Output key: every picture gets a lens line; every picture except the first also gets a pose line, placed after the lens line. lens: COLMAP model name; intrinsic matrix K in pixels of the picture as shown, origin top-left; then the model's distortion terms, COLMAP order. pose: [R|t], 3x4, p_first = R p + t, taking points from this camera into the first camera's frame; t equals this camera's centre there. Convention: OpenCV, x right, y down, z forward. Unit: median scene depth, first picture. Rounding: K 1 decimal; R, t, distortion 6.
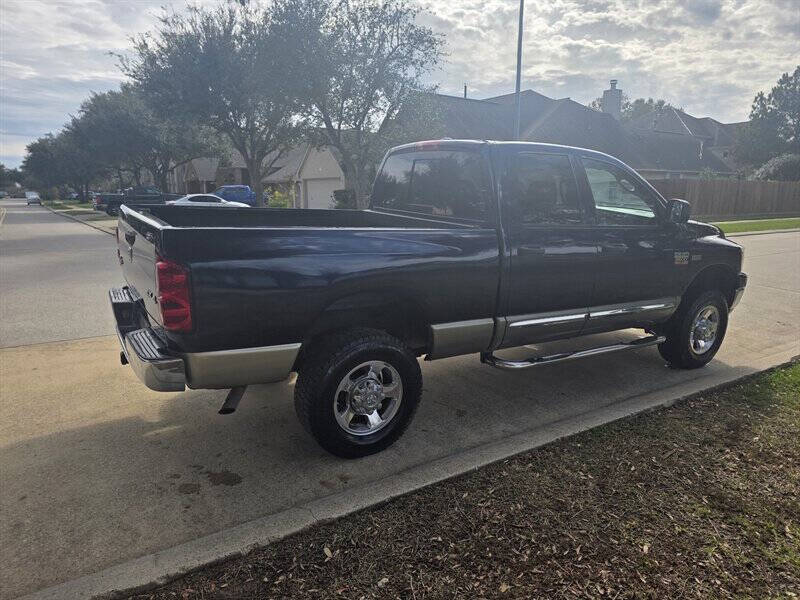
lens RADIAL K [[540.6, 0, 400.0], [0, 540.6, 300.0], [0, 0, 1]] dist [0.062409, -0.055463]
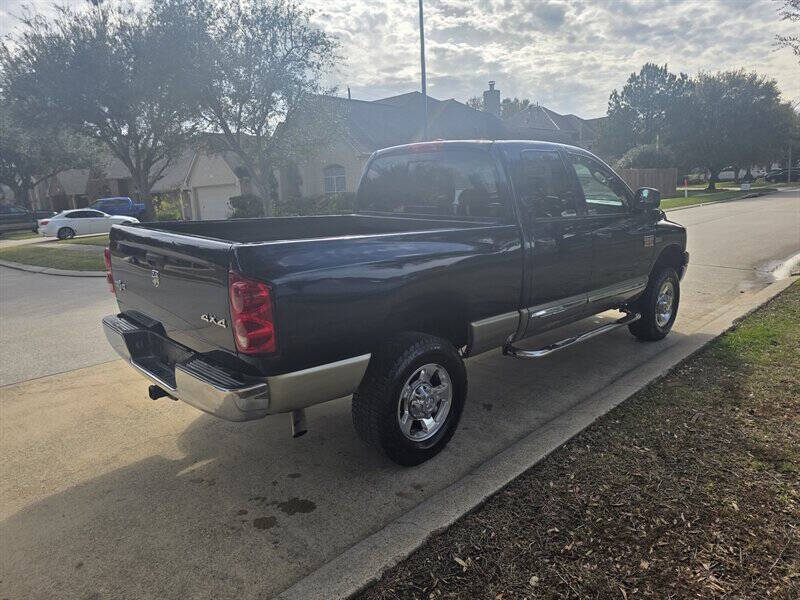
lens RADIAL K [[536.7, 0, 398.2], [0, 536.7, 297.3], [0, 0, 1]] dist [0.068299, -0.065823]
pose [[0.977393, -0.089381, 0.191609, -0.033067], [0.090445, 0.995896, 0.003202, -0.002195], [-0.191109, 0.014200, 0.981466, 0.004716]]
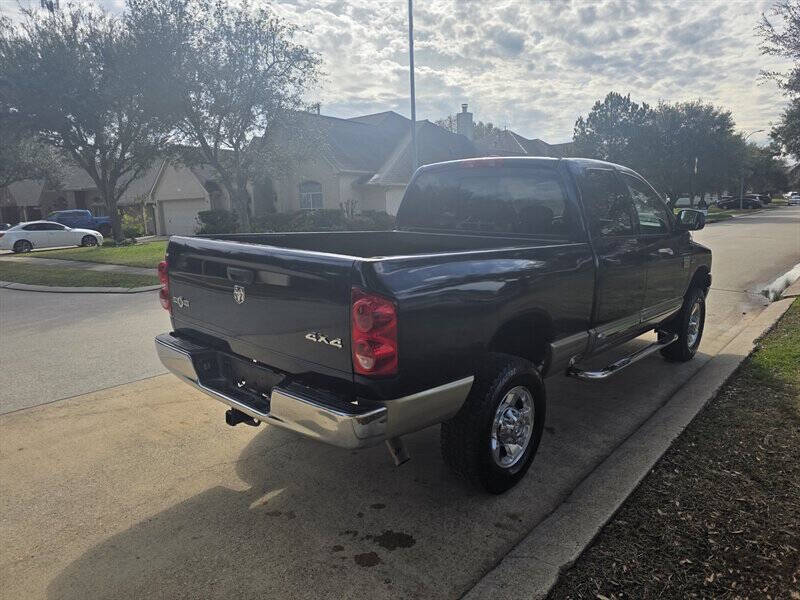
lens RADIAL K [[540.6, 0, 400.0], [0, 540.6, 300.0], [0, 0, 1]] dist [0.062409, -0.055463]
pose [[0.960827, -0.074996, 0.266808, -0.057672], [0.083418, 0.996307, -0.020355, -0.004441], [-0.264296, 0.041815, 0.963535, 0.015028]]
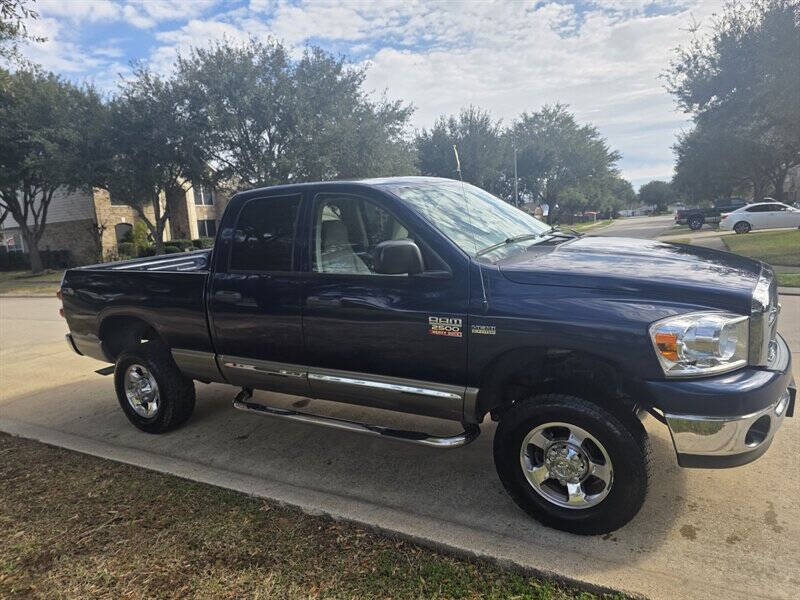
lens RADIAL K [[536.7, 0, 398.2], [0, 536.7, 297.3], [0, 0, 1]] dist [0.068299, -0.065823]
pose [[0.446513, 0.080357, -0.891161, 0.167516], [-0.102443, 0.994001, 0.038301, -0.019403], [0.888893, 0.074191, 0.452067, 0.109545]]
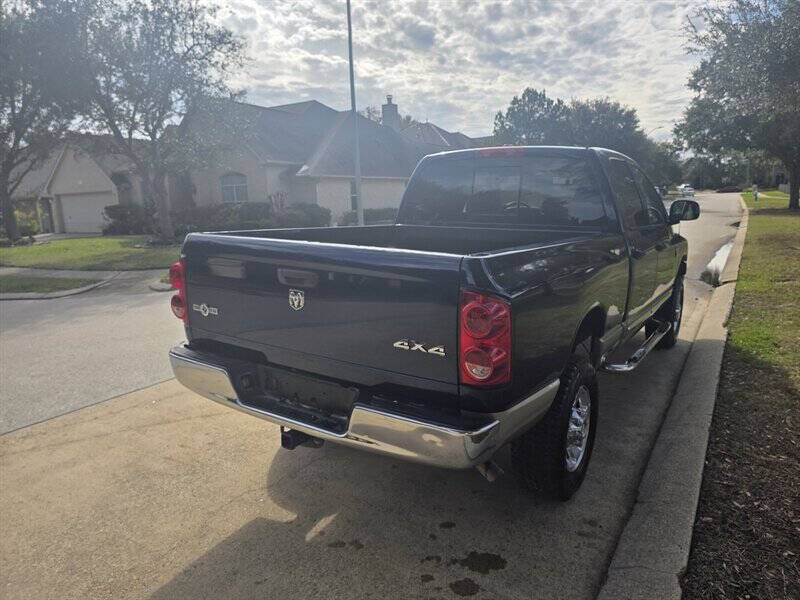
lens RADIAL K [[549.7, 0, 402.6], [0, 549.7, 296.2], [0, 0, 1]] dist [0.062726, -0.074135]
pose [[0.906251, -0.106301, 0.409156, -0.080442], [0.117386, 0.993084, -0.001995, -0.008335], [-0.406114, 0.049837, 0.912462, 0.031369]]
